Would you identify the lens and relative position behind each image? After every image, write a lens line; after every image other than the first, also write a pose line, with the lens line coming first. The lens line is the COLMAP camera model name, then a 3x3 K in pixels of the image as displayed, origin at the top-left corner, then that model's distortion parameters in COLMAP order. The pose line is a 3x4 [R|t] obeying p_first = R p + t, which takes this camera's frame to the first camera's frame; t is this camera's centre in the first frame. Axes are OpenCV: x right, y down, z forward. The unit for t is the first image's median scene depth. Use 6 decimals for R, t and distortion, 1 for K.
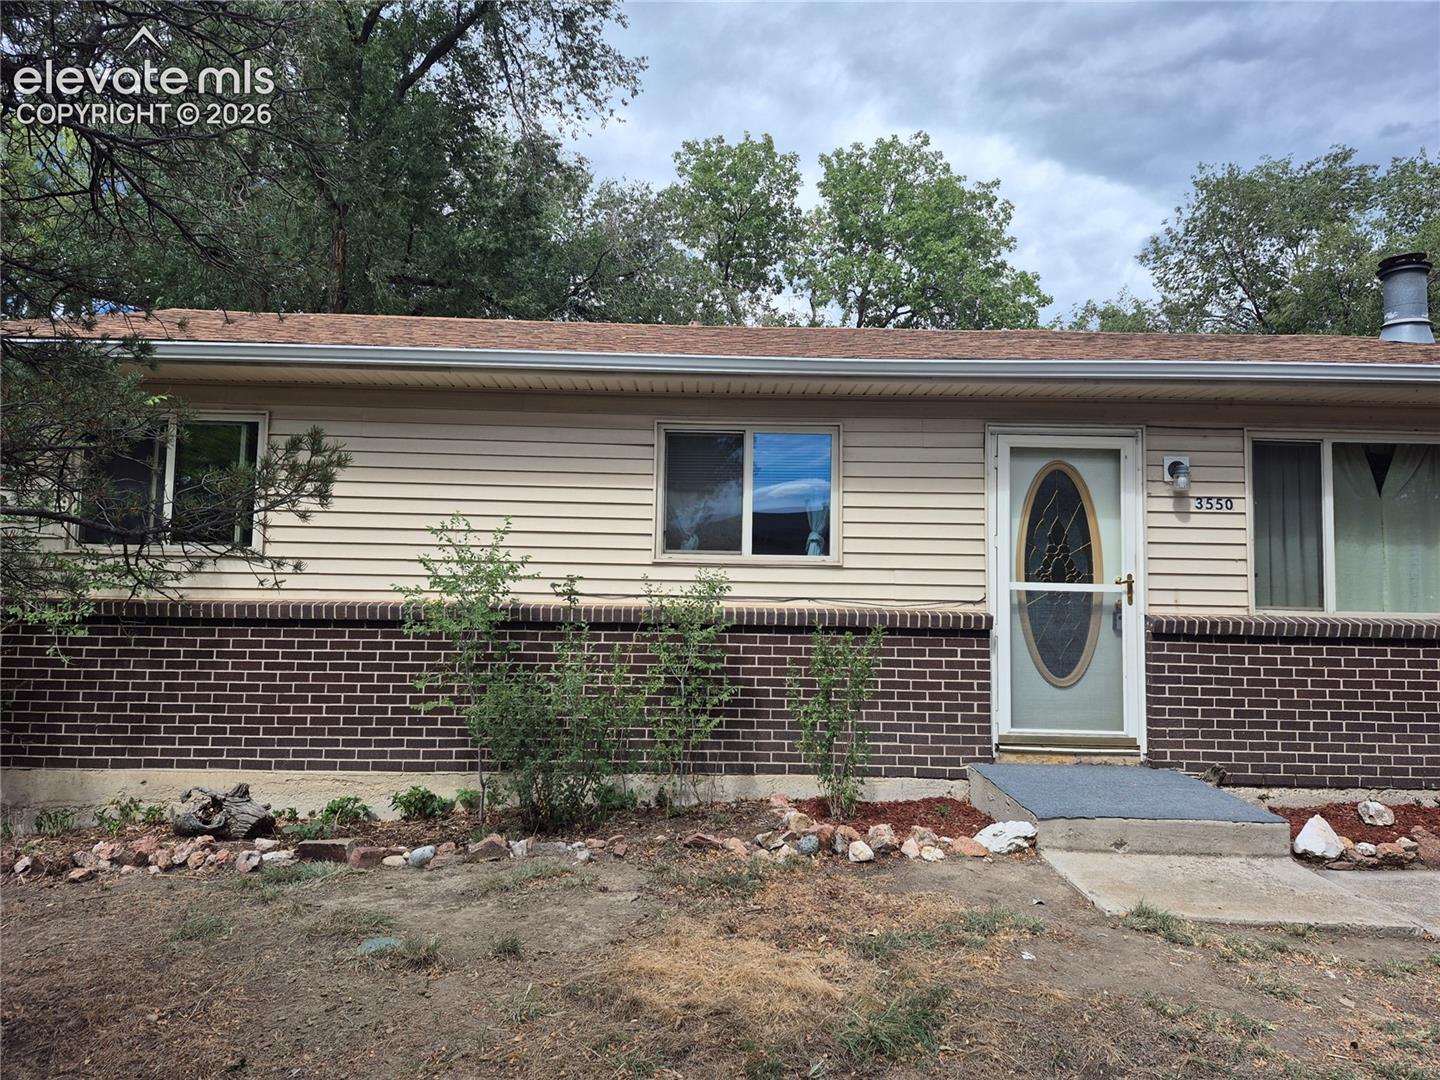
lens RADIAL K [[985.5, 0, 720.0], [0, 985.5, 540.0], [0, 0, 1]] dist [-0.003222, -0.001417]
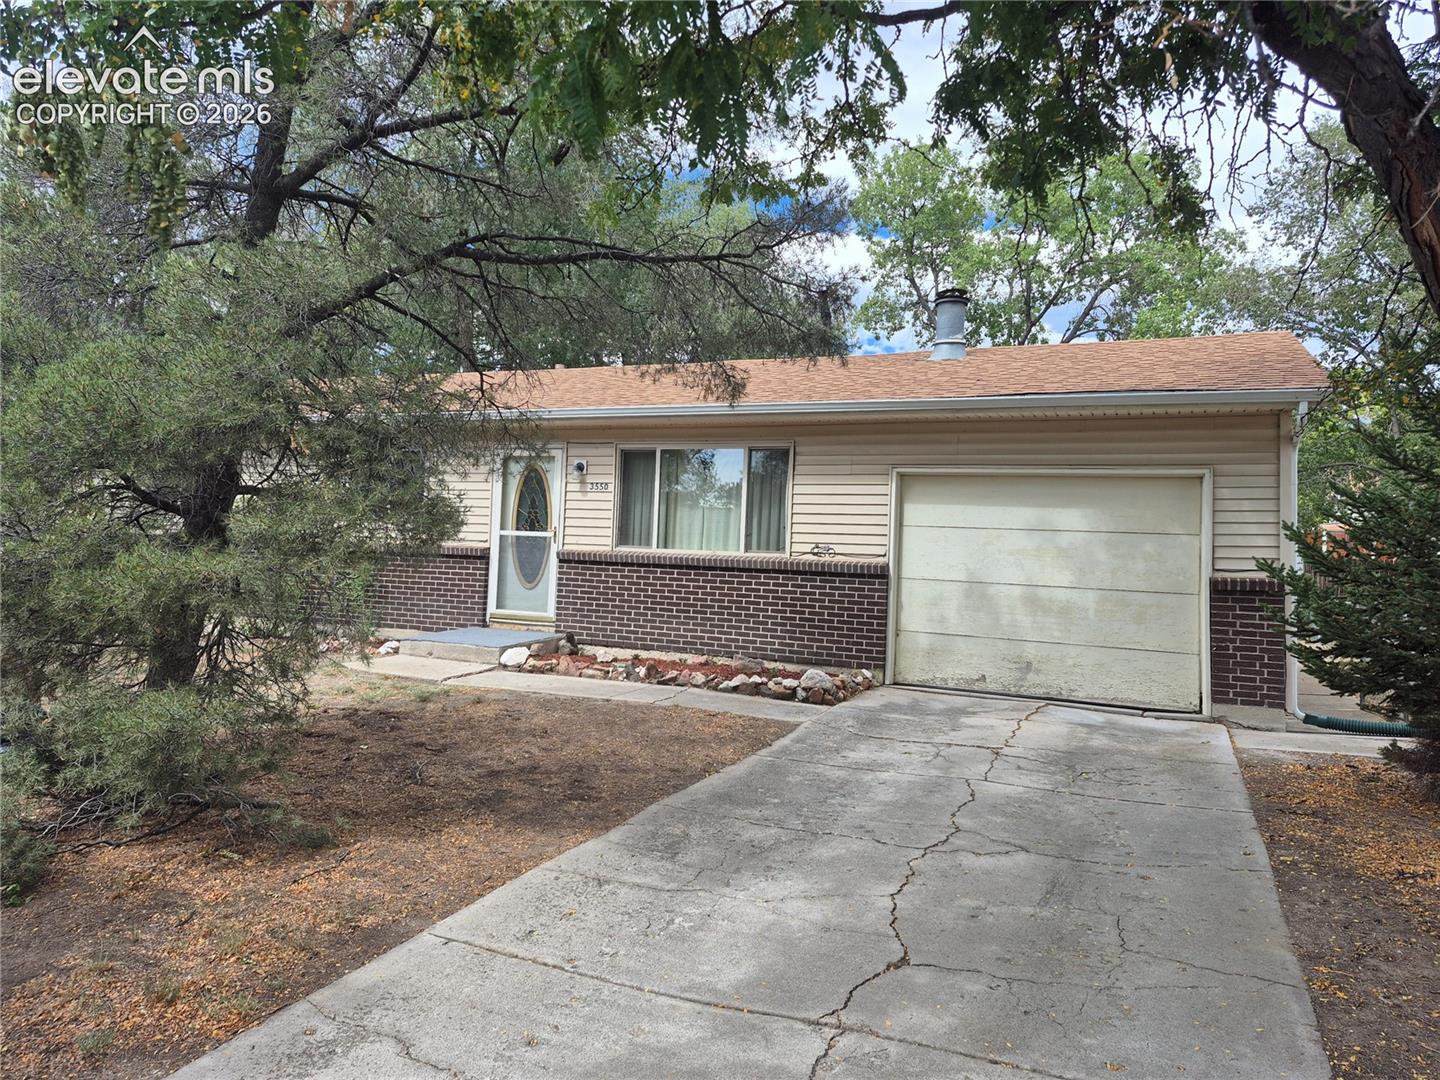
lens RADIAL K [[985.5, 0, 720.0], [0, 985.5, 540.0], [0, 0, 1]] dist [-0.003222, -0.001417]
pose [[0.921154, 0.011448, -0.389030, 1.392799], [0.003569, 0.999277, 0.037858, -0.007322], [0.389182, -0.036262, 0.920447, -0.533997]]
